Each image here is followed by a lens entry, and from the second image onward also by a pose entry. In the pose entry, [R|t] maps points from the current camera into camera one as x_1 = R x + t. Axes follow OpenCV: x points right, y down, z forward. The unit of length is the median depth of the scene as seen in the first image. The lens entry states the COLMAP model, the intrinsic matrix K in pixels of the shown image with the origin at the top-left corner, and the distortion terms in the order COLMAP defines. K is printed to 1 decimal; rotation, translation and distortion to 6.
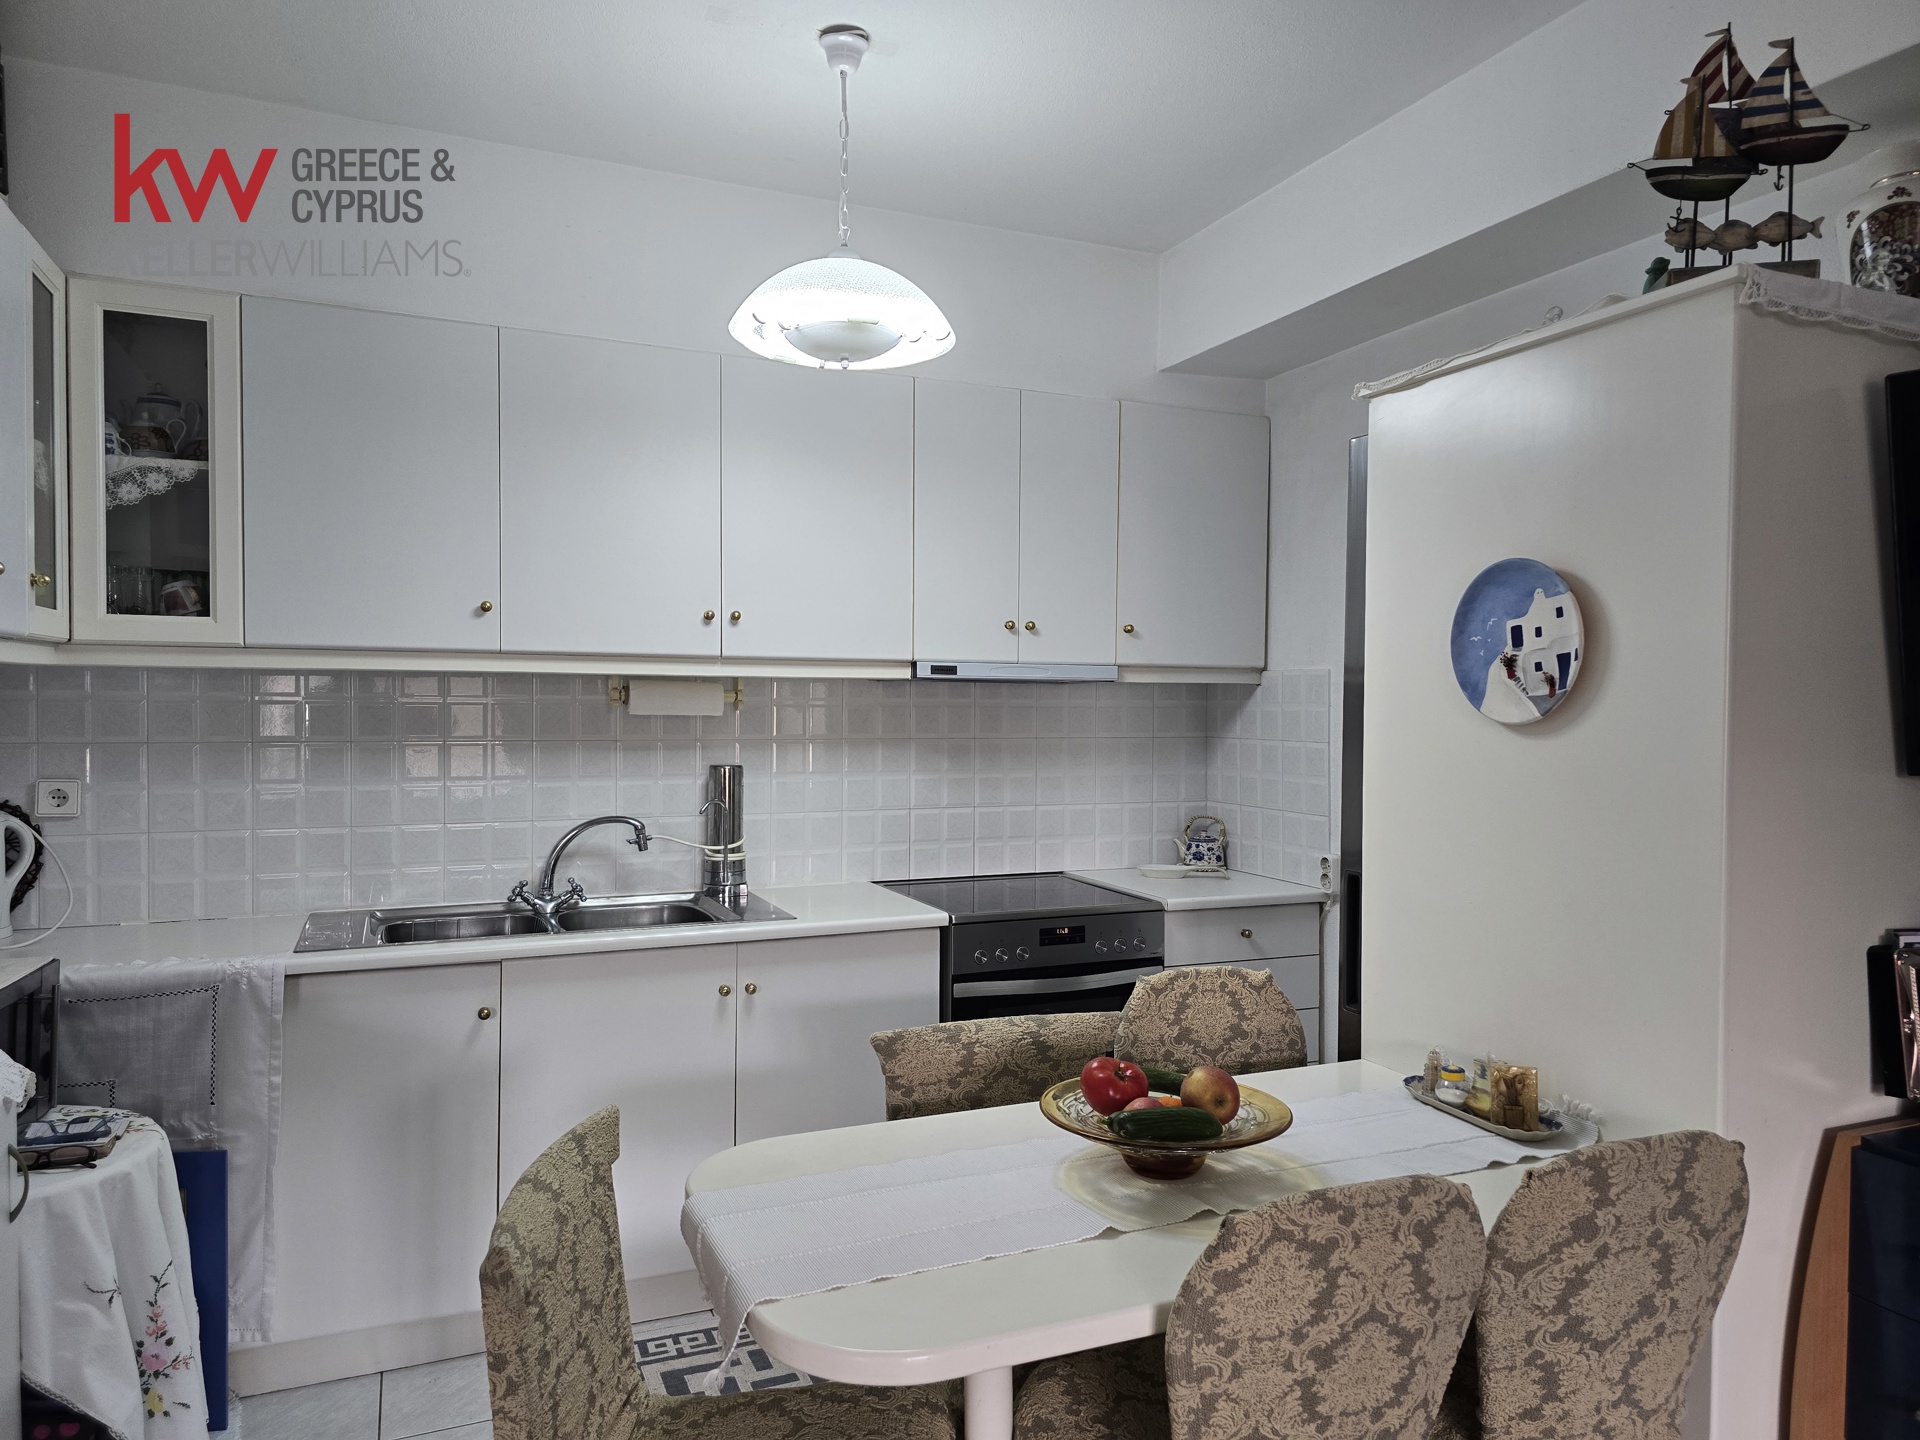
lens RADIAL K [[1284.1, 0, 975.5], [0, 1284.1, 725.5], [0, 0, 1]] dist [0.068047, -0.056188]
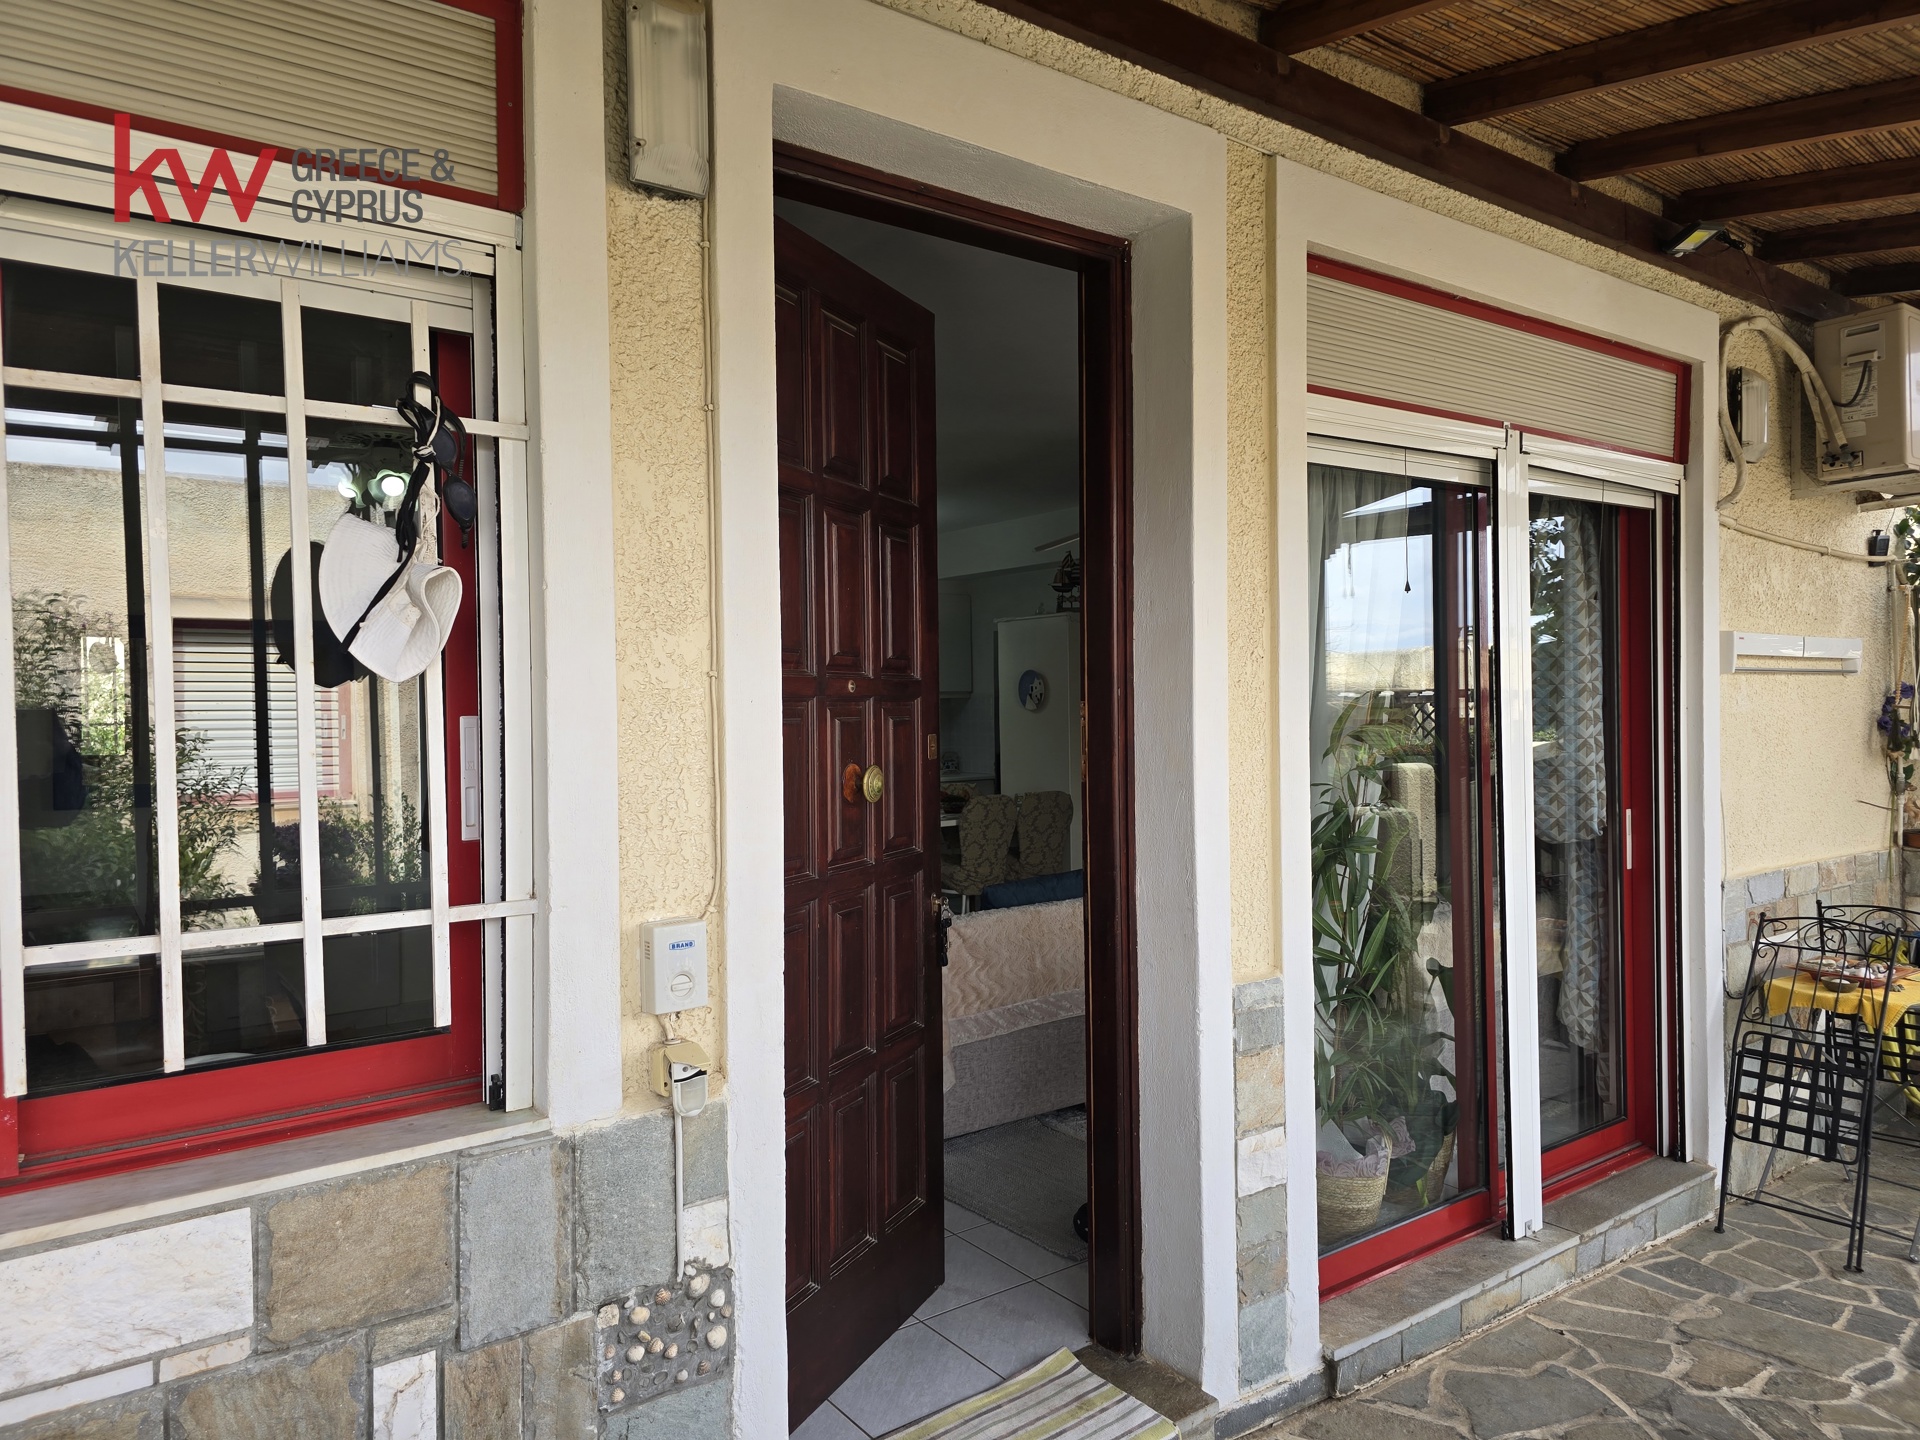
lens RADIAL K [[1284.1, 0, 968.3], [0, 1284.1, 716.9], [0, 0, 1]] dist [0.068047, -0.056188]
pose [[0.975055, -0.026224, 0.220410, -0.636790], [0.027880, 0.999602, -0.004404, 0.030036], [-0.220207, 0.010439, 0.975397, -2.746593]]
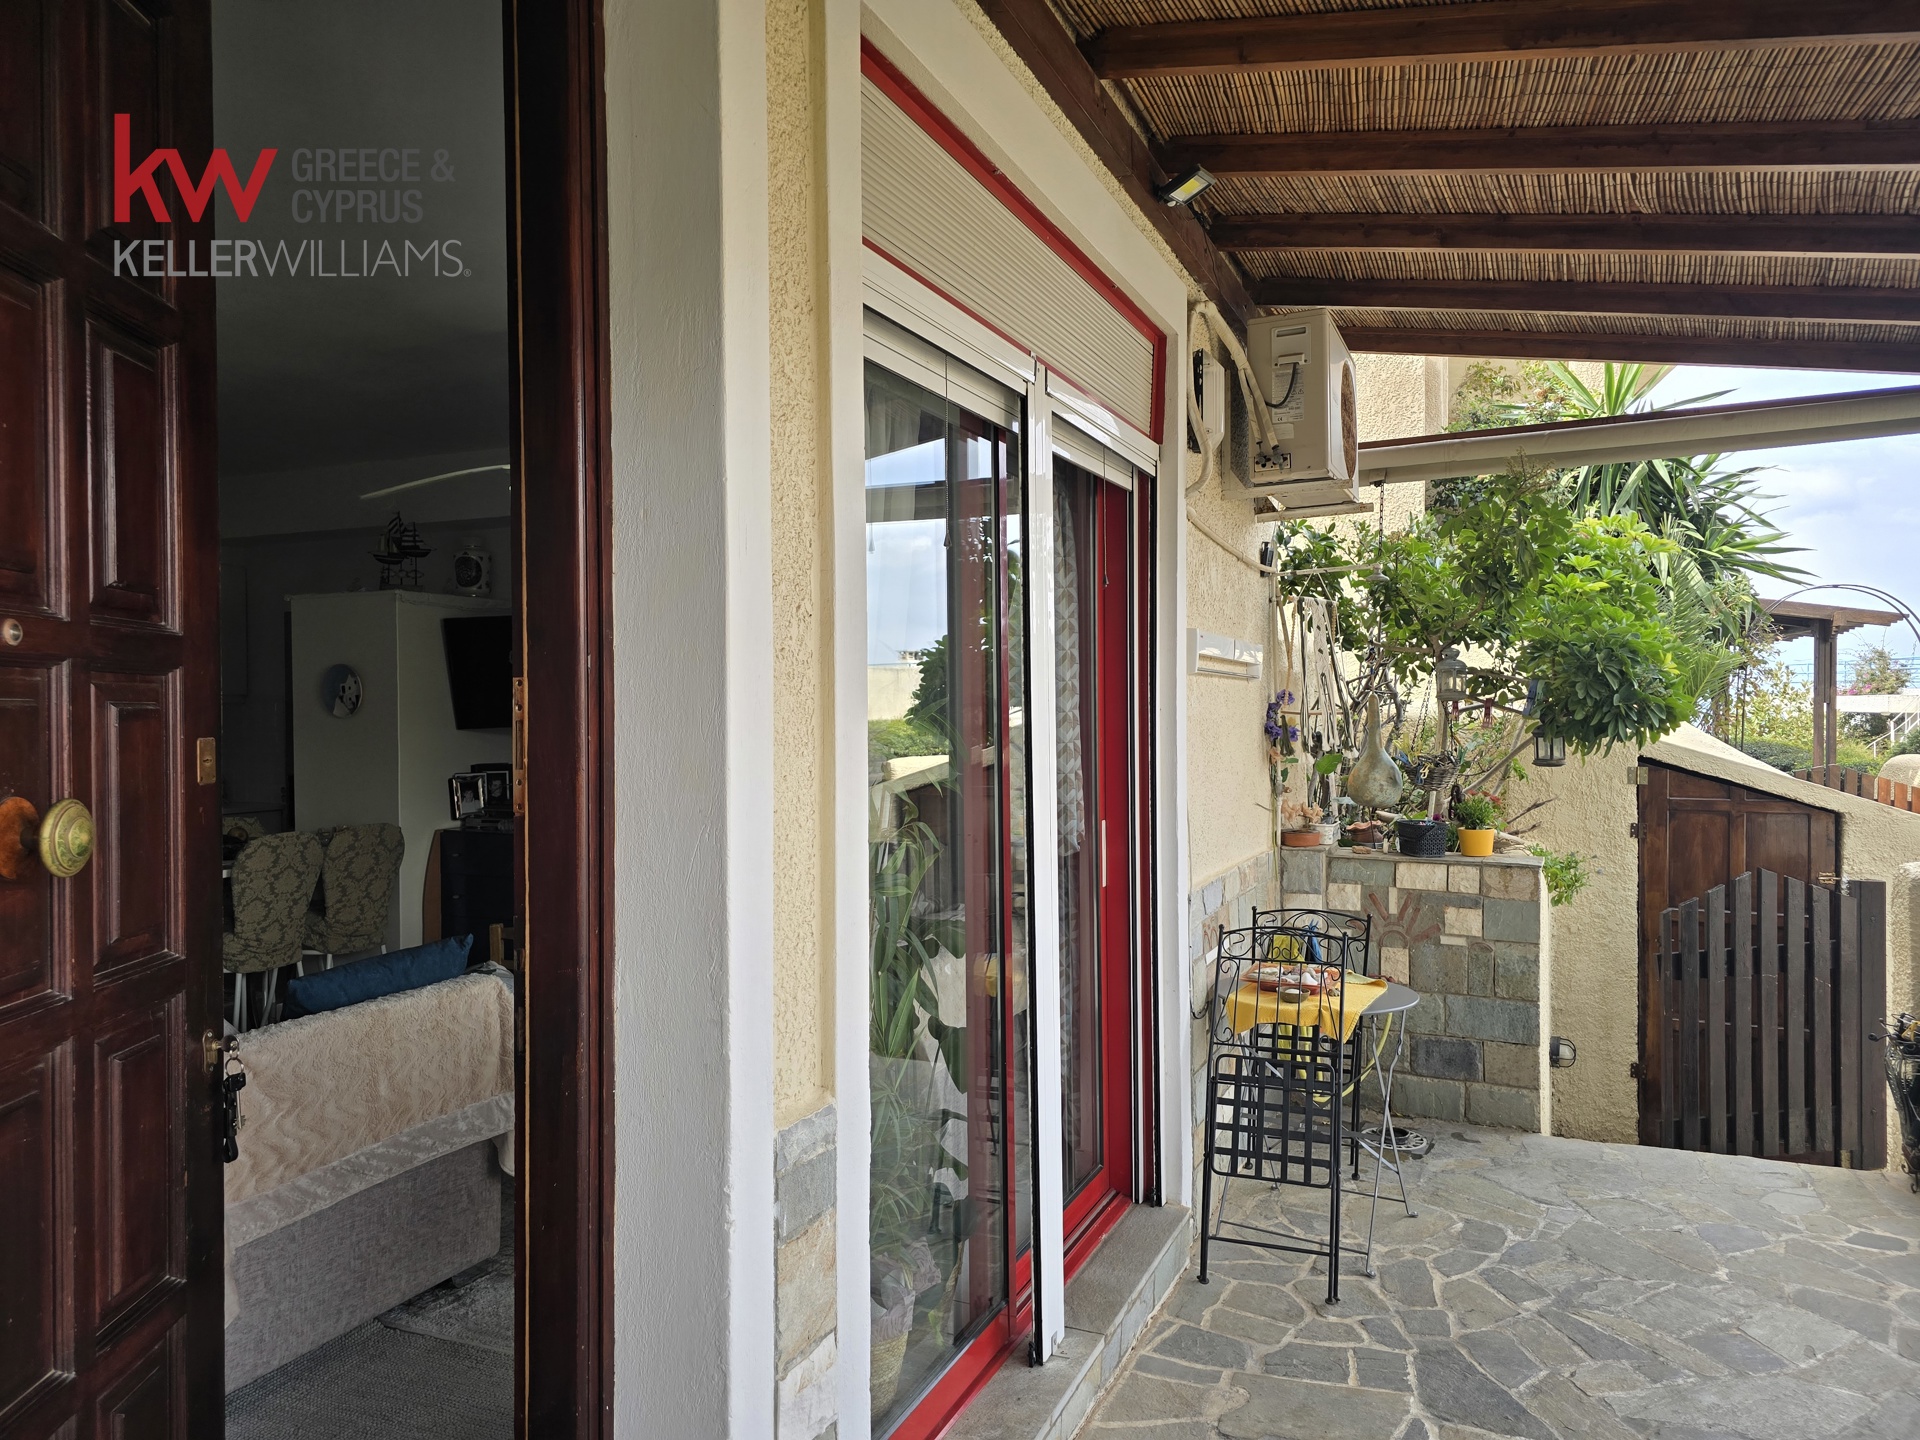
lens RADIAL K [[1284.1, 0, 973.5], [0, 1284.1, 720.8], [0, 0, 1]] dist [0.068047, -0.056188]
pose [[0.737236, -0.022035, 0.675276, -0.544326], [0.029546, 0.999563, 0.000360, 0.046470], [-0.674989, 0.019686, 0.737565, -2.190950]]
